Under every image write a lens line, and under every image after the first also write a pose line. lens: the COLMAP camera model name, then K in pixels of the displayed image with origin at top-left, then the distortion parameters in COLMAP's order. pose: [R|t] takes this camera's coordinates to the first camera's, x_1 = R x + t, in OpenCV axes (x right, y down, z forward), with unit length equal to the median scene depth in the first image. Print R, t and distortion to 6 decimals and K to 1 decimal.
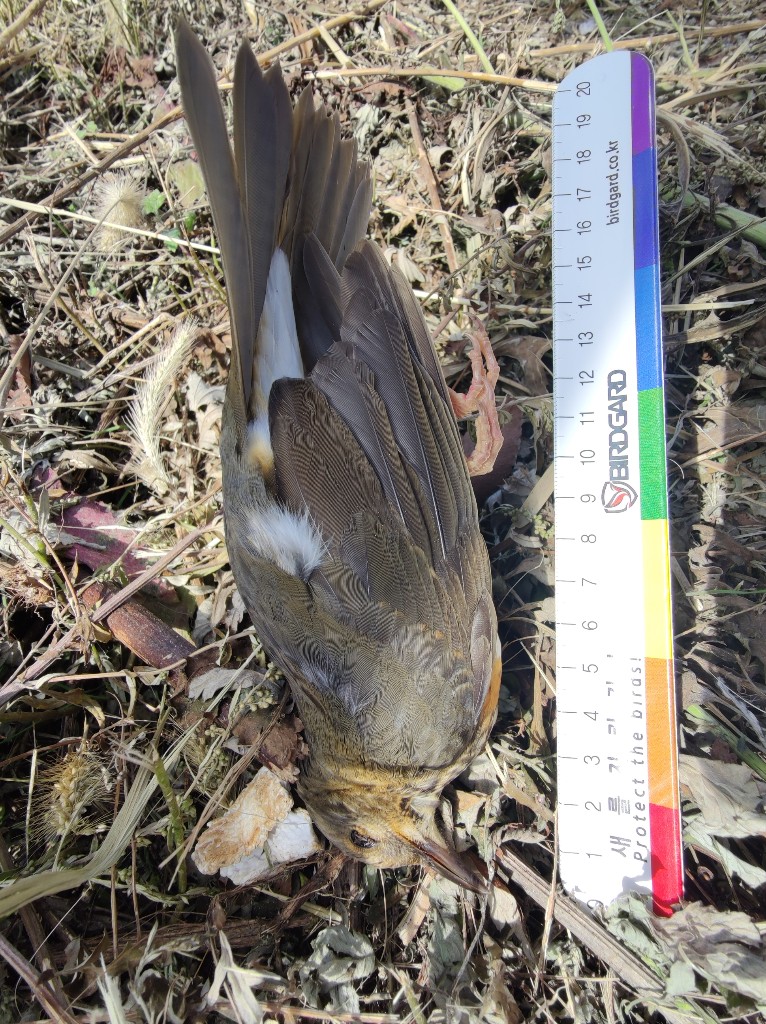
lens RADIAL K [[537.7, 0, 383.0], [0, 537.7, 512.0], [0, 0, 1]] dist [0.011033, 0.001872]
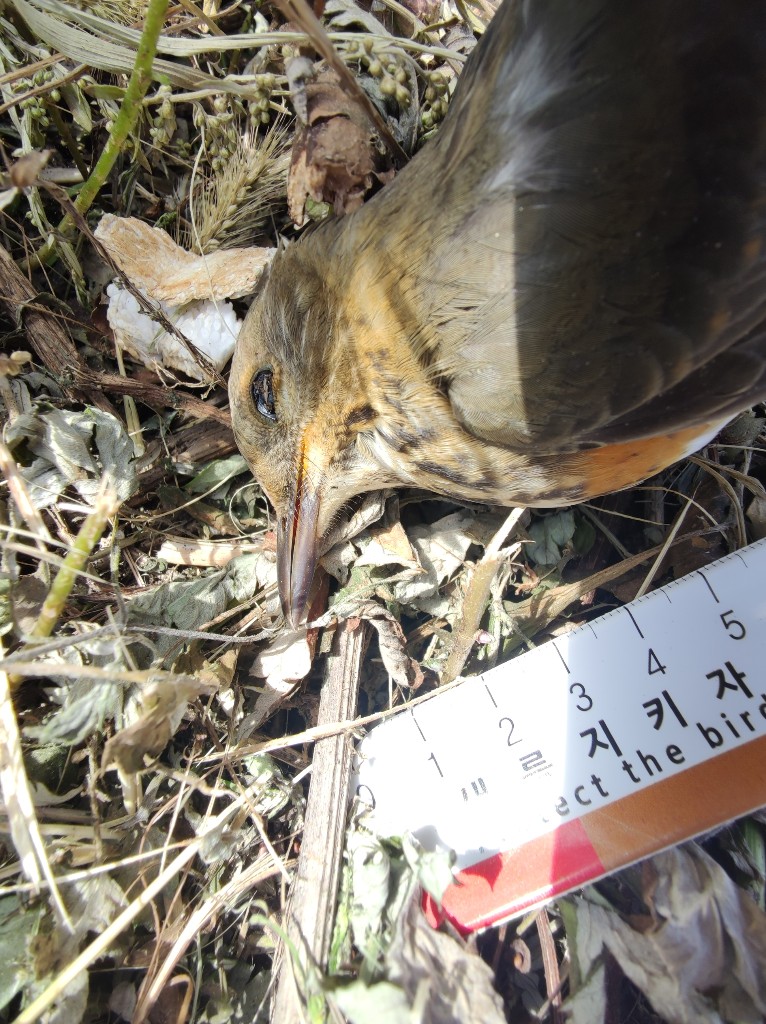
lens RADIAL K [[537.7, 0, 383.0], [0, 537.7, 512.0], [0, 0, 1]] dist [0.011033, 0.001872]
pose [[0.477986, 0.878163, -0.018941, 0.139700], [-0.860192, 0.472351, 0.192237, 0.445186], [0.177762, -0.075593, 0.981166, 0.451377]]
